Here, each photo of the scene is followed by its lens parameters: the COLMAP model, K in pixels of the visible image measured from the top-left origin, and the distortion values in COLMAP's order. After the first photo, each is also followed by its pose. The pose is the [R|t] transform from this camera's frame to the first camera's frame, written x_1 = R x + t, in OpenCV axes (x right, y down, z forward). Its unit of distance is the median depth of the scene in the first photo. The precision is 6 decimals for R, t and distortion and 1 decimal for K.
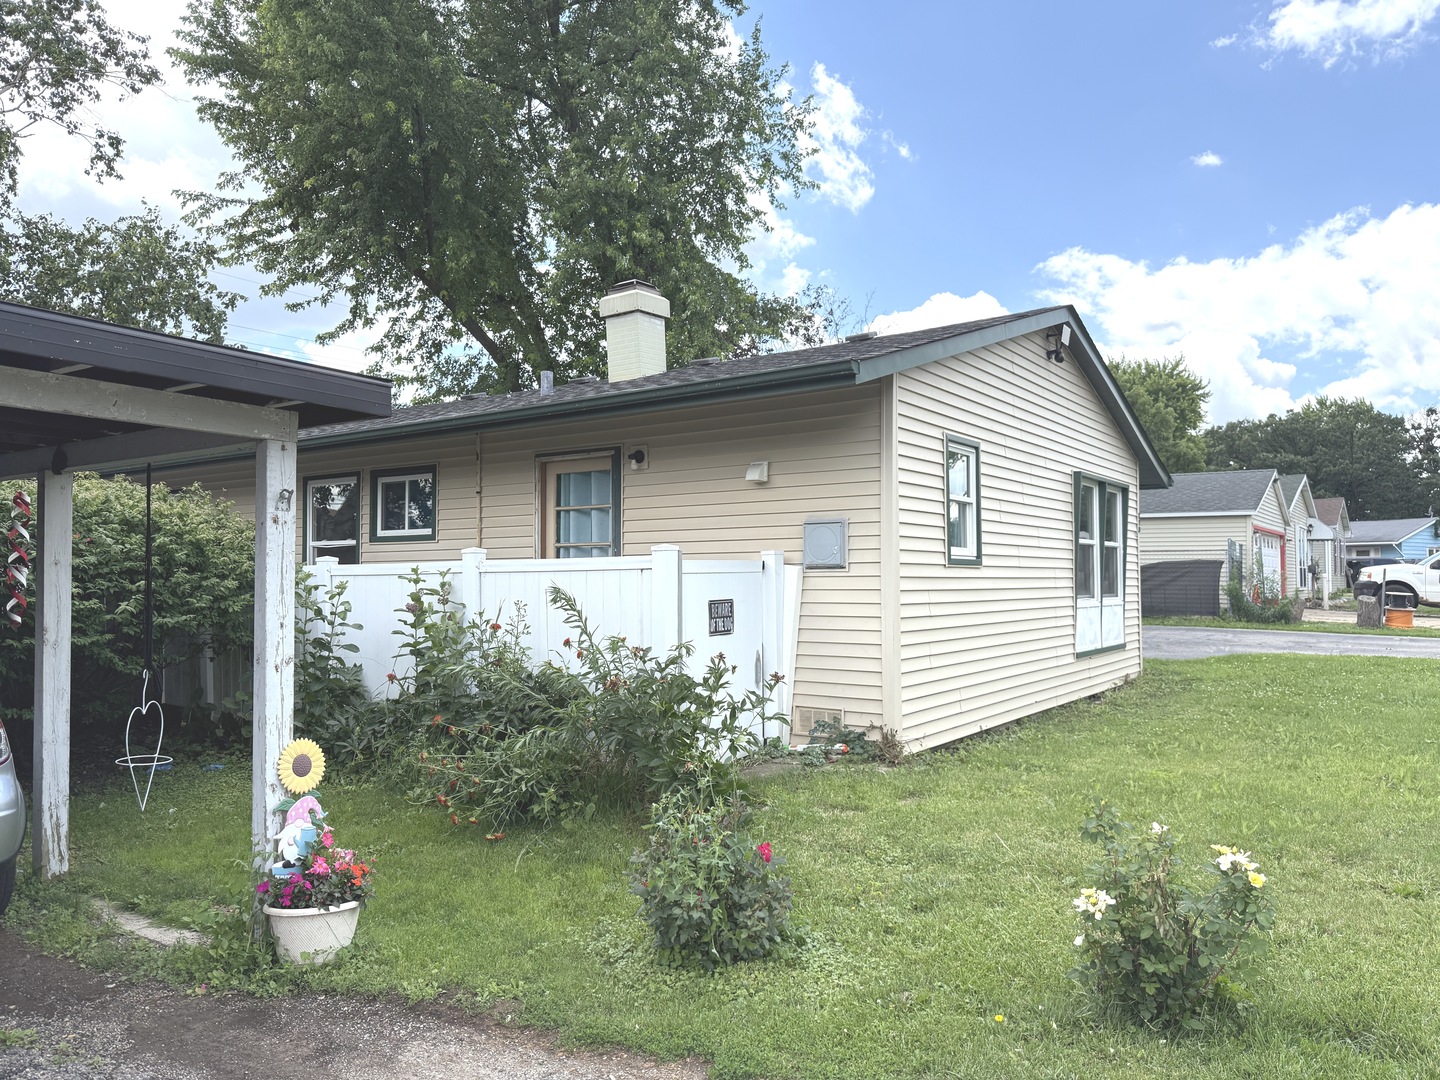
lens RADIAL K [[1013.5, 0, 720.0], [0, 1013.5, 540.0], [0, 0, 1]] dist [0.088307, -0.093406]
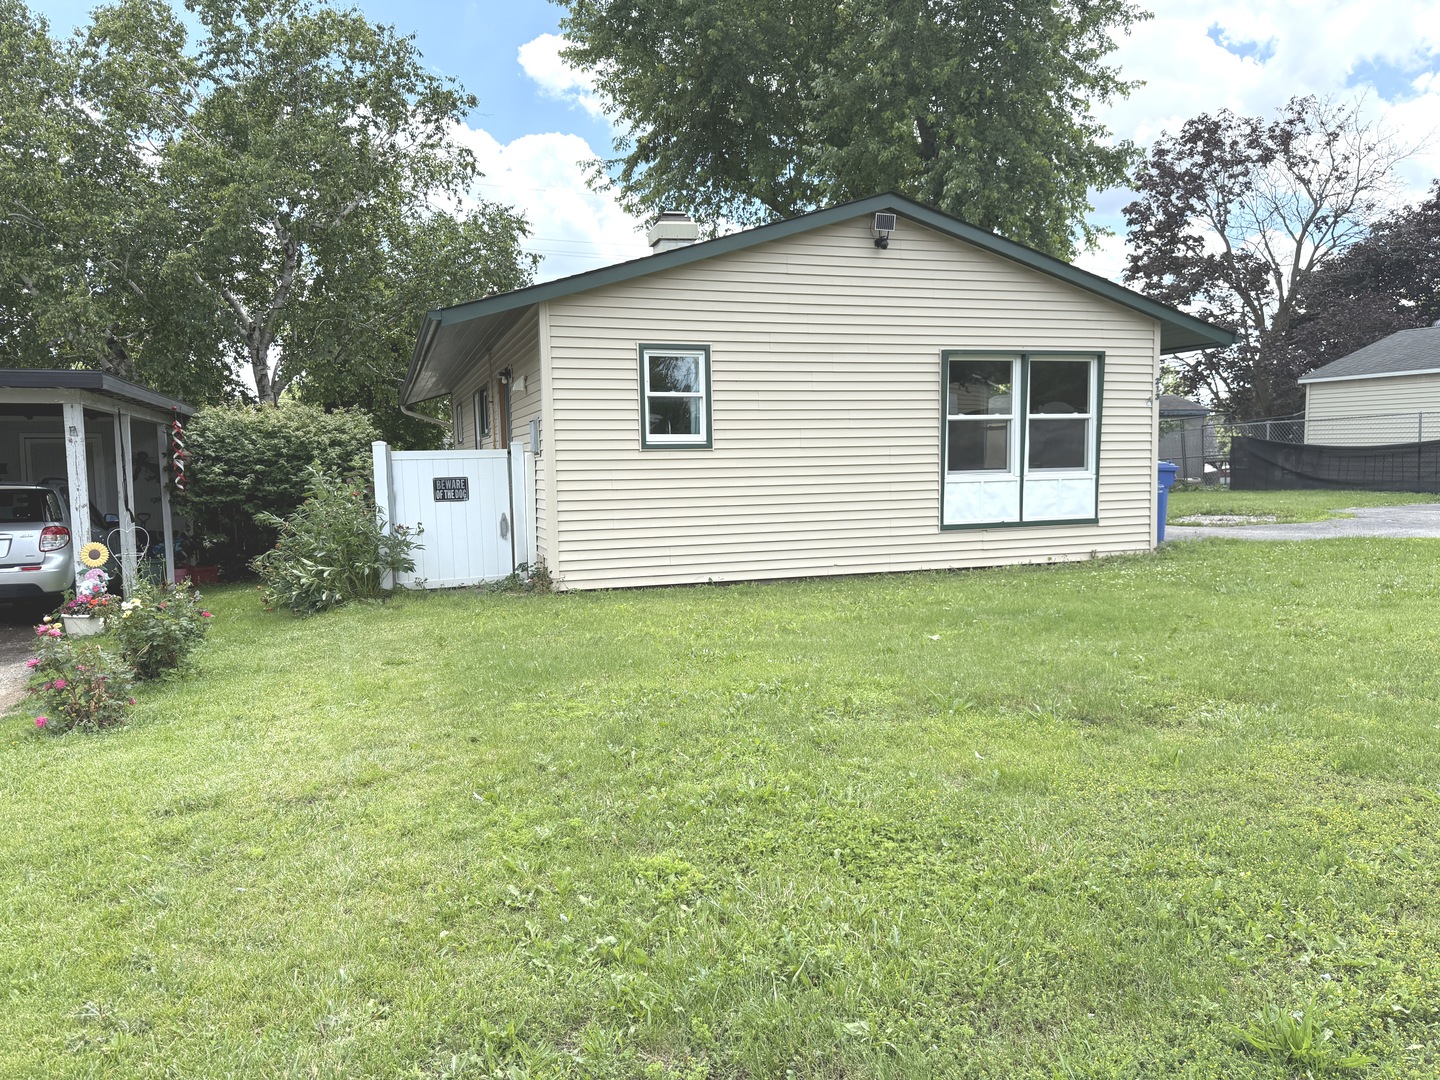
lens RADIAL K [[1013.5, 0, 720.0], [0, 1013.5, 540.0], [0, 0, 1]] dist [0.088307, -0.093406]
pose [[0.802412, 0.037587, -0.595586, 0.986340], [0.038234, 0.992726, 0.114161, -0.004163], [0.595545, -0.114376, 0.795138, 0.032198]]
